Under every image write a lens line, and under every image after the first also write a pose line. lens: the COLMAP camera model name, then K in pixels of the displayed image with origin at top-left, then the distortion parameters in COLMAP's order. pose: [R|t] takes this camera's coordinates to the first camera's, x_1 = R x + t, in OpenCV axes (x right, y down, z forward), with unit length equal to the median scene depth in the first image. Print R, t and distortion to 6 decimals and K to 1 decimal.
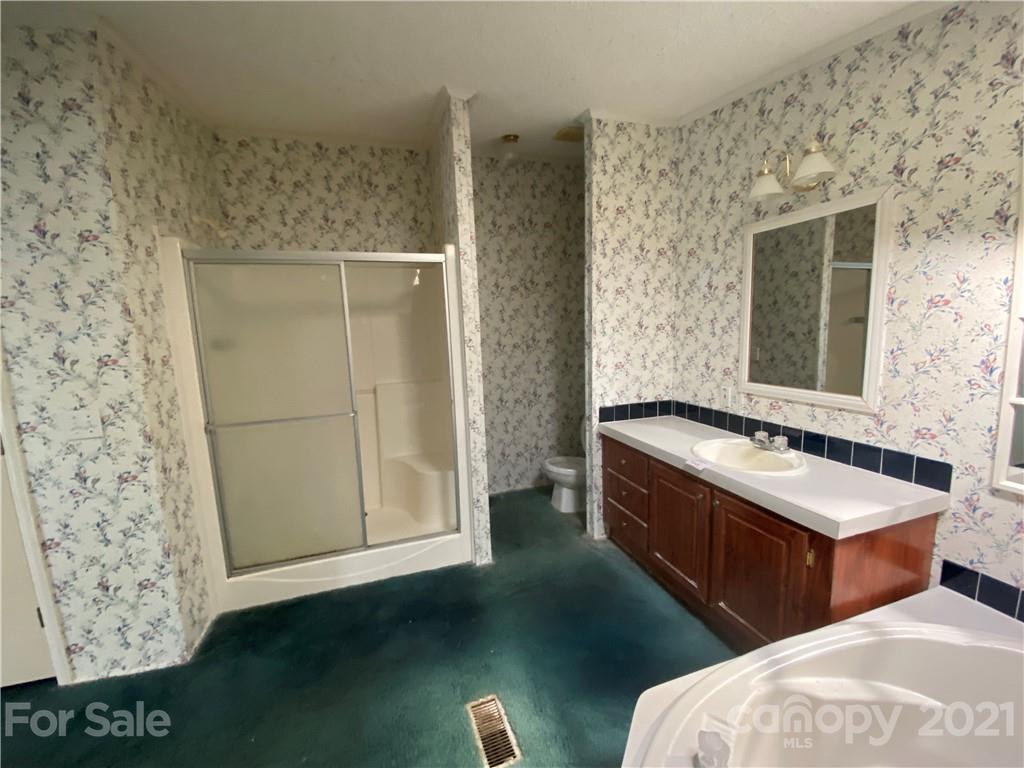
lens RADIAL K [[416.3, 0, 512.0], [0, 416.3, 384.0], [0, 0, 1]] dist [-0.020664, -0.000430]
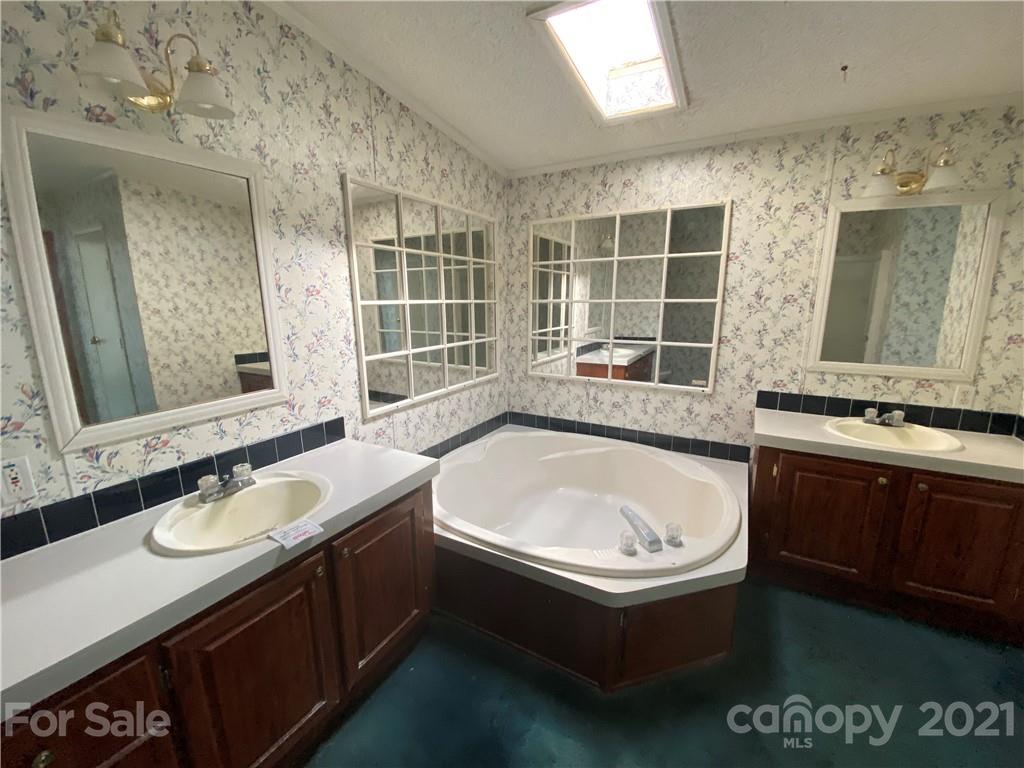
lens RADIAL K [[416.2, 0, 514.1], [0, 416.2, 379.4], [0, 0, 1]] dist [-0.000753, -0.000161]
pose [[-0.665614, -0.112929, 0.737703, -0.223446], [0.129432, 0.956037, 0.263136, -0.167456], [-0.734987, 0.270629, -0.621735, 1.169828]]
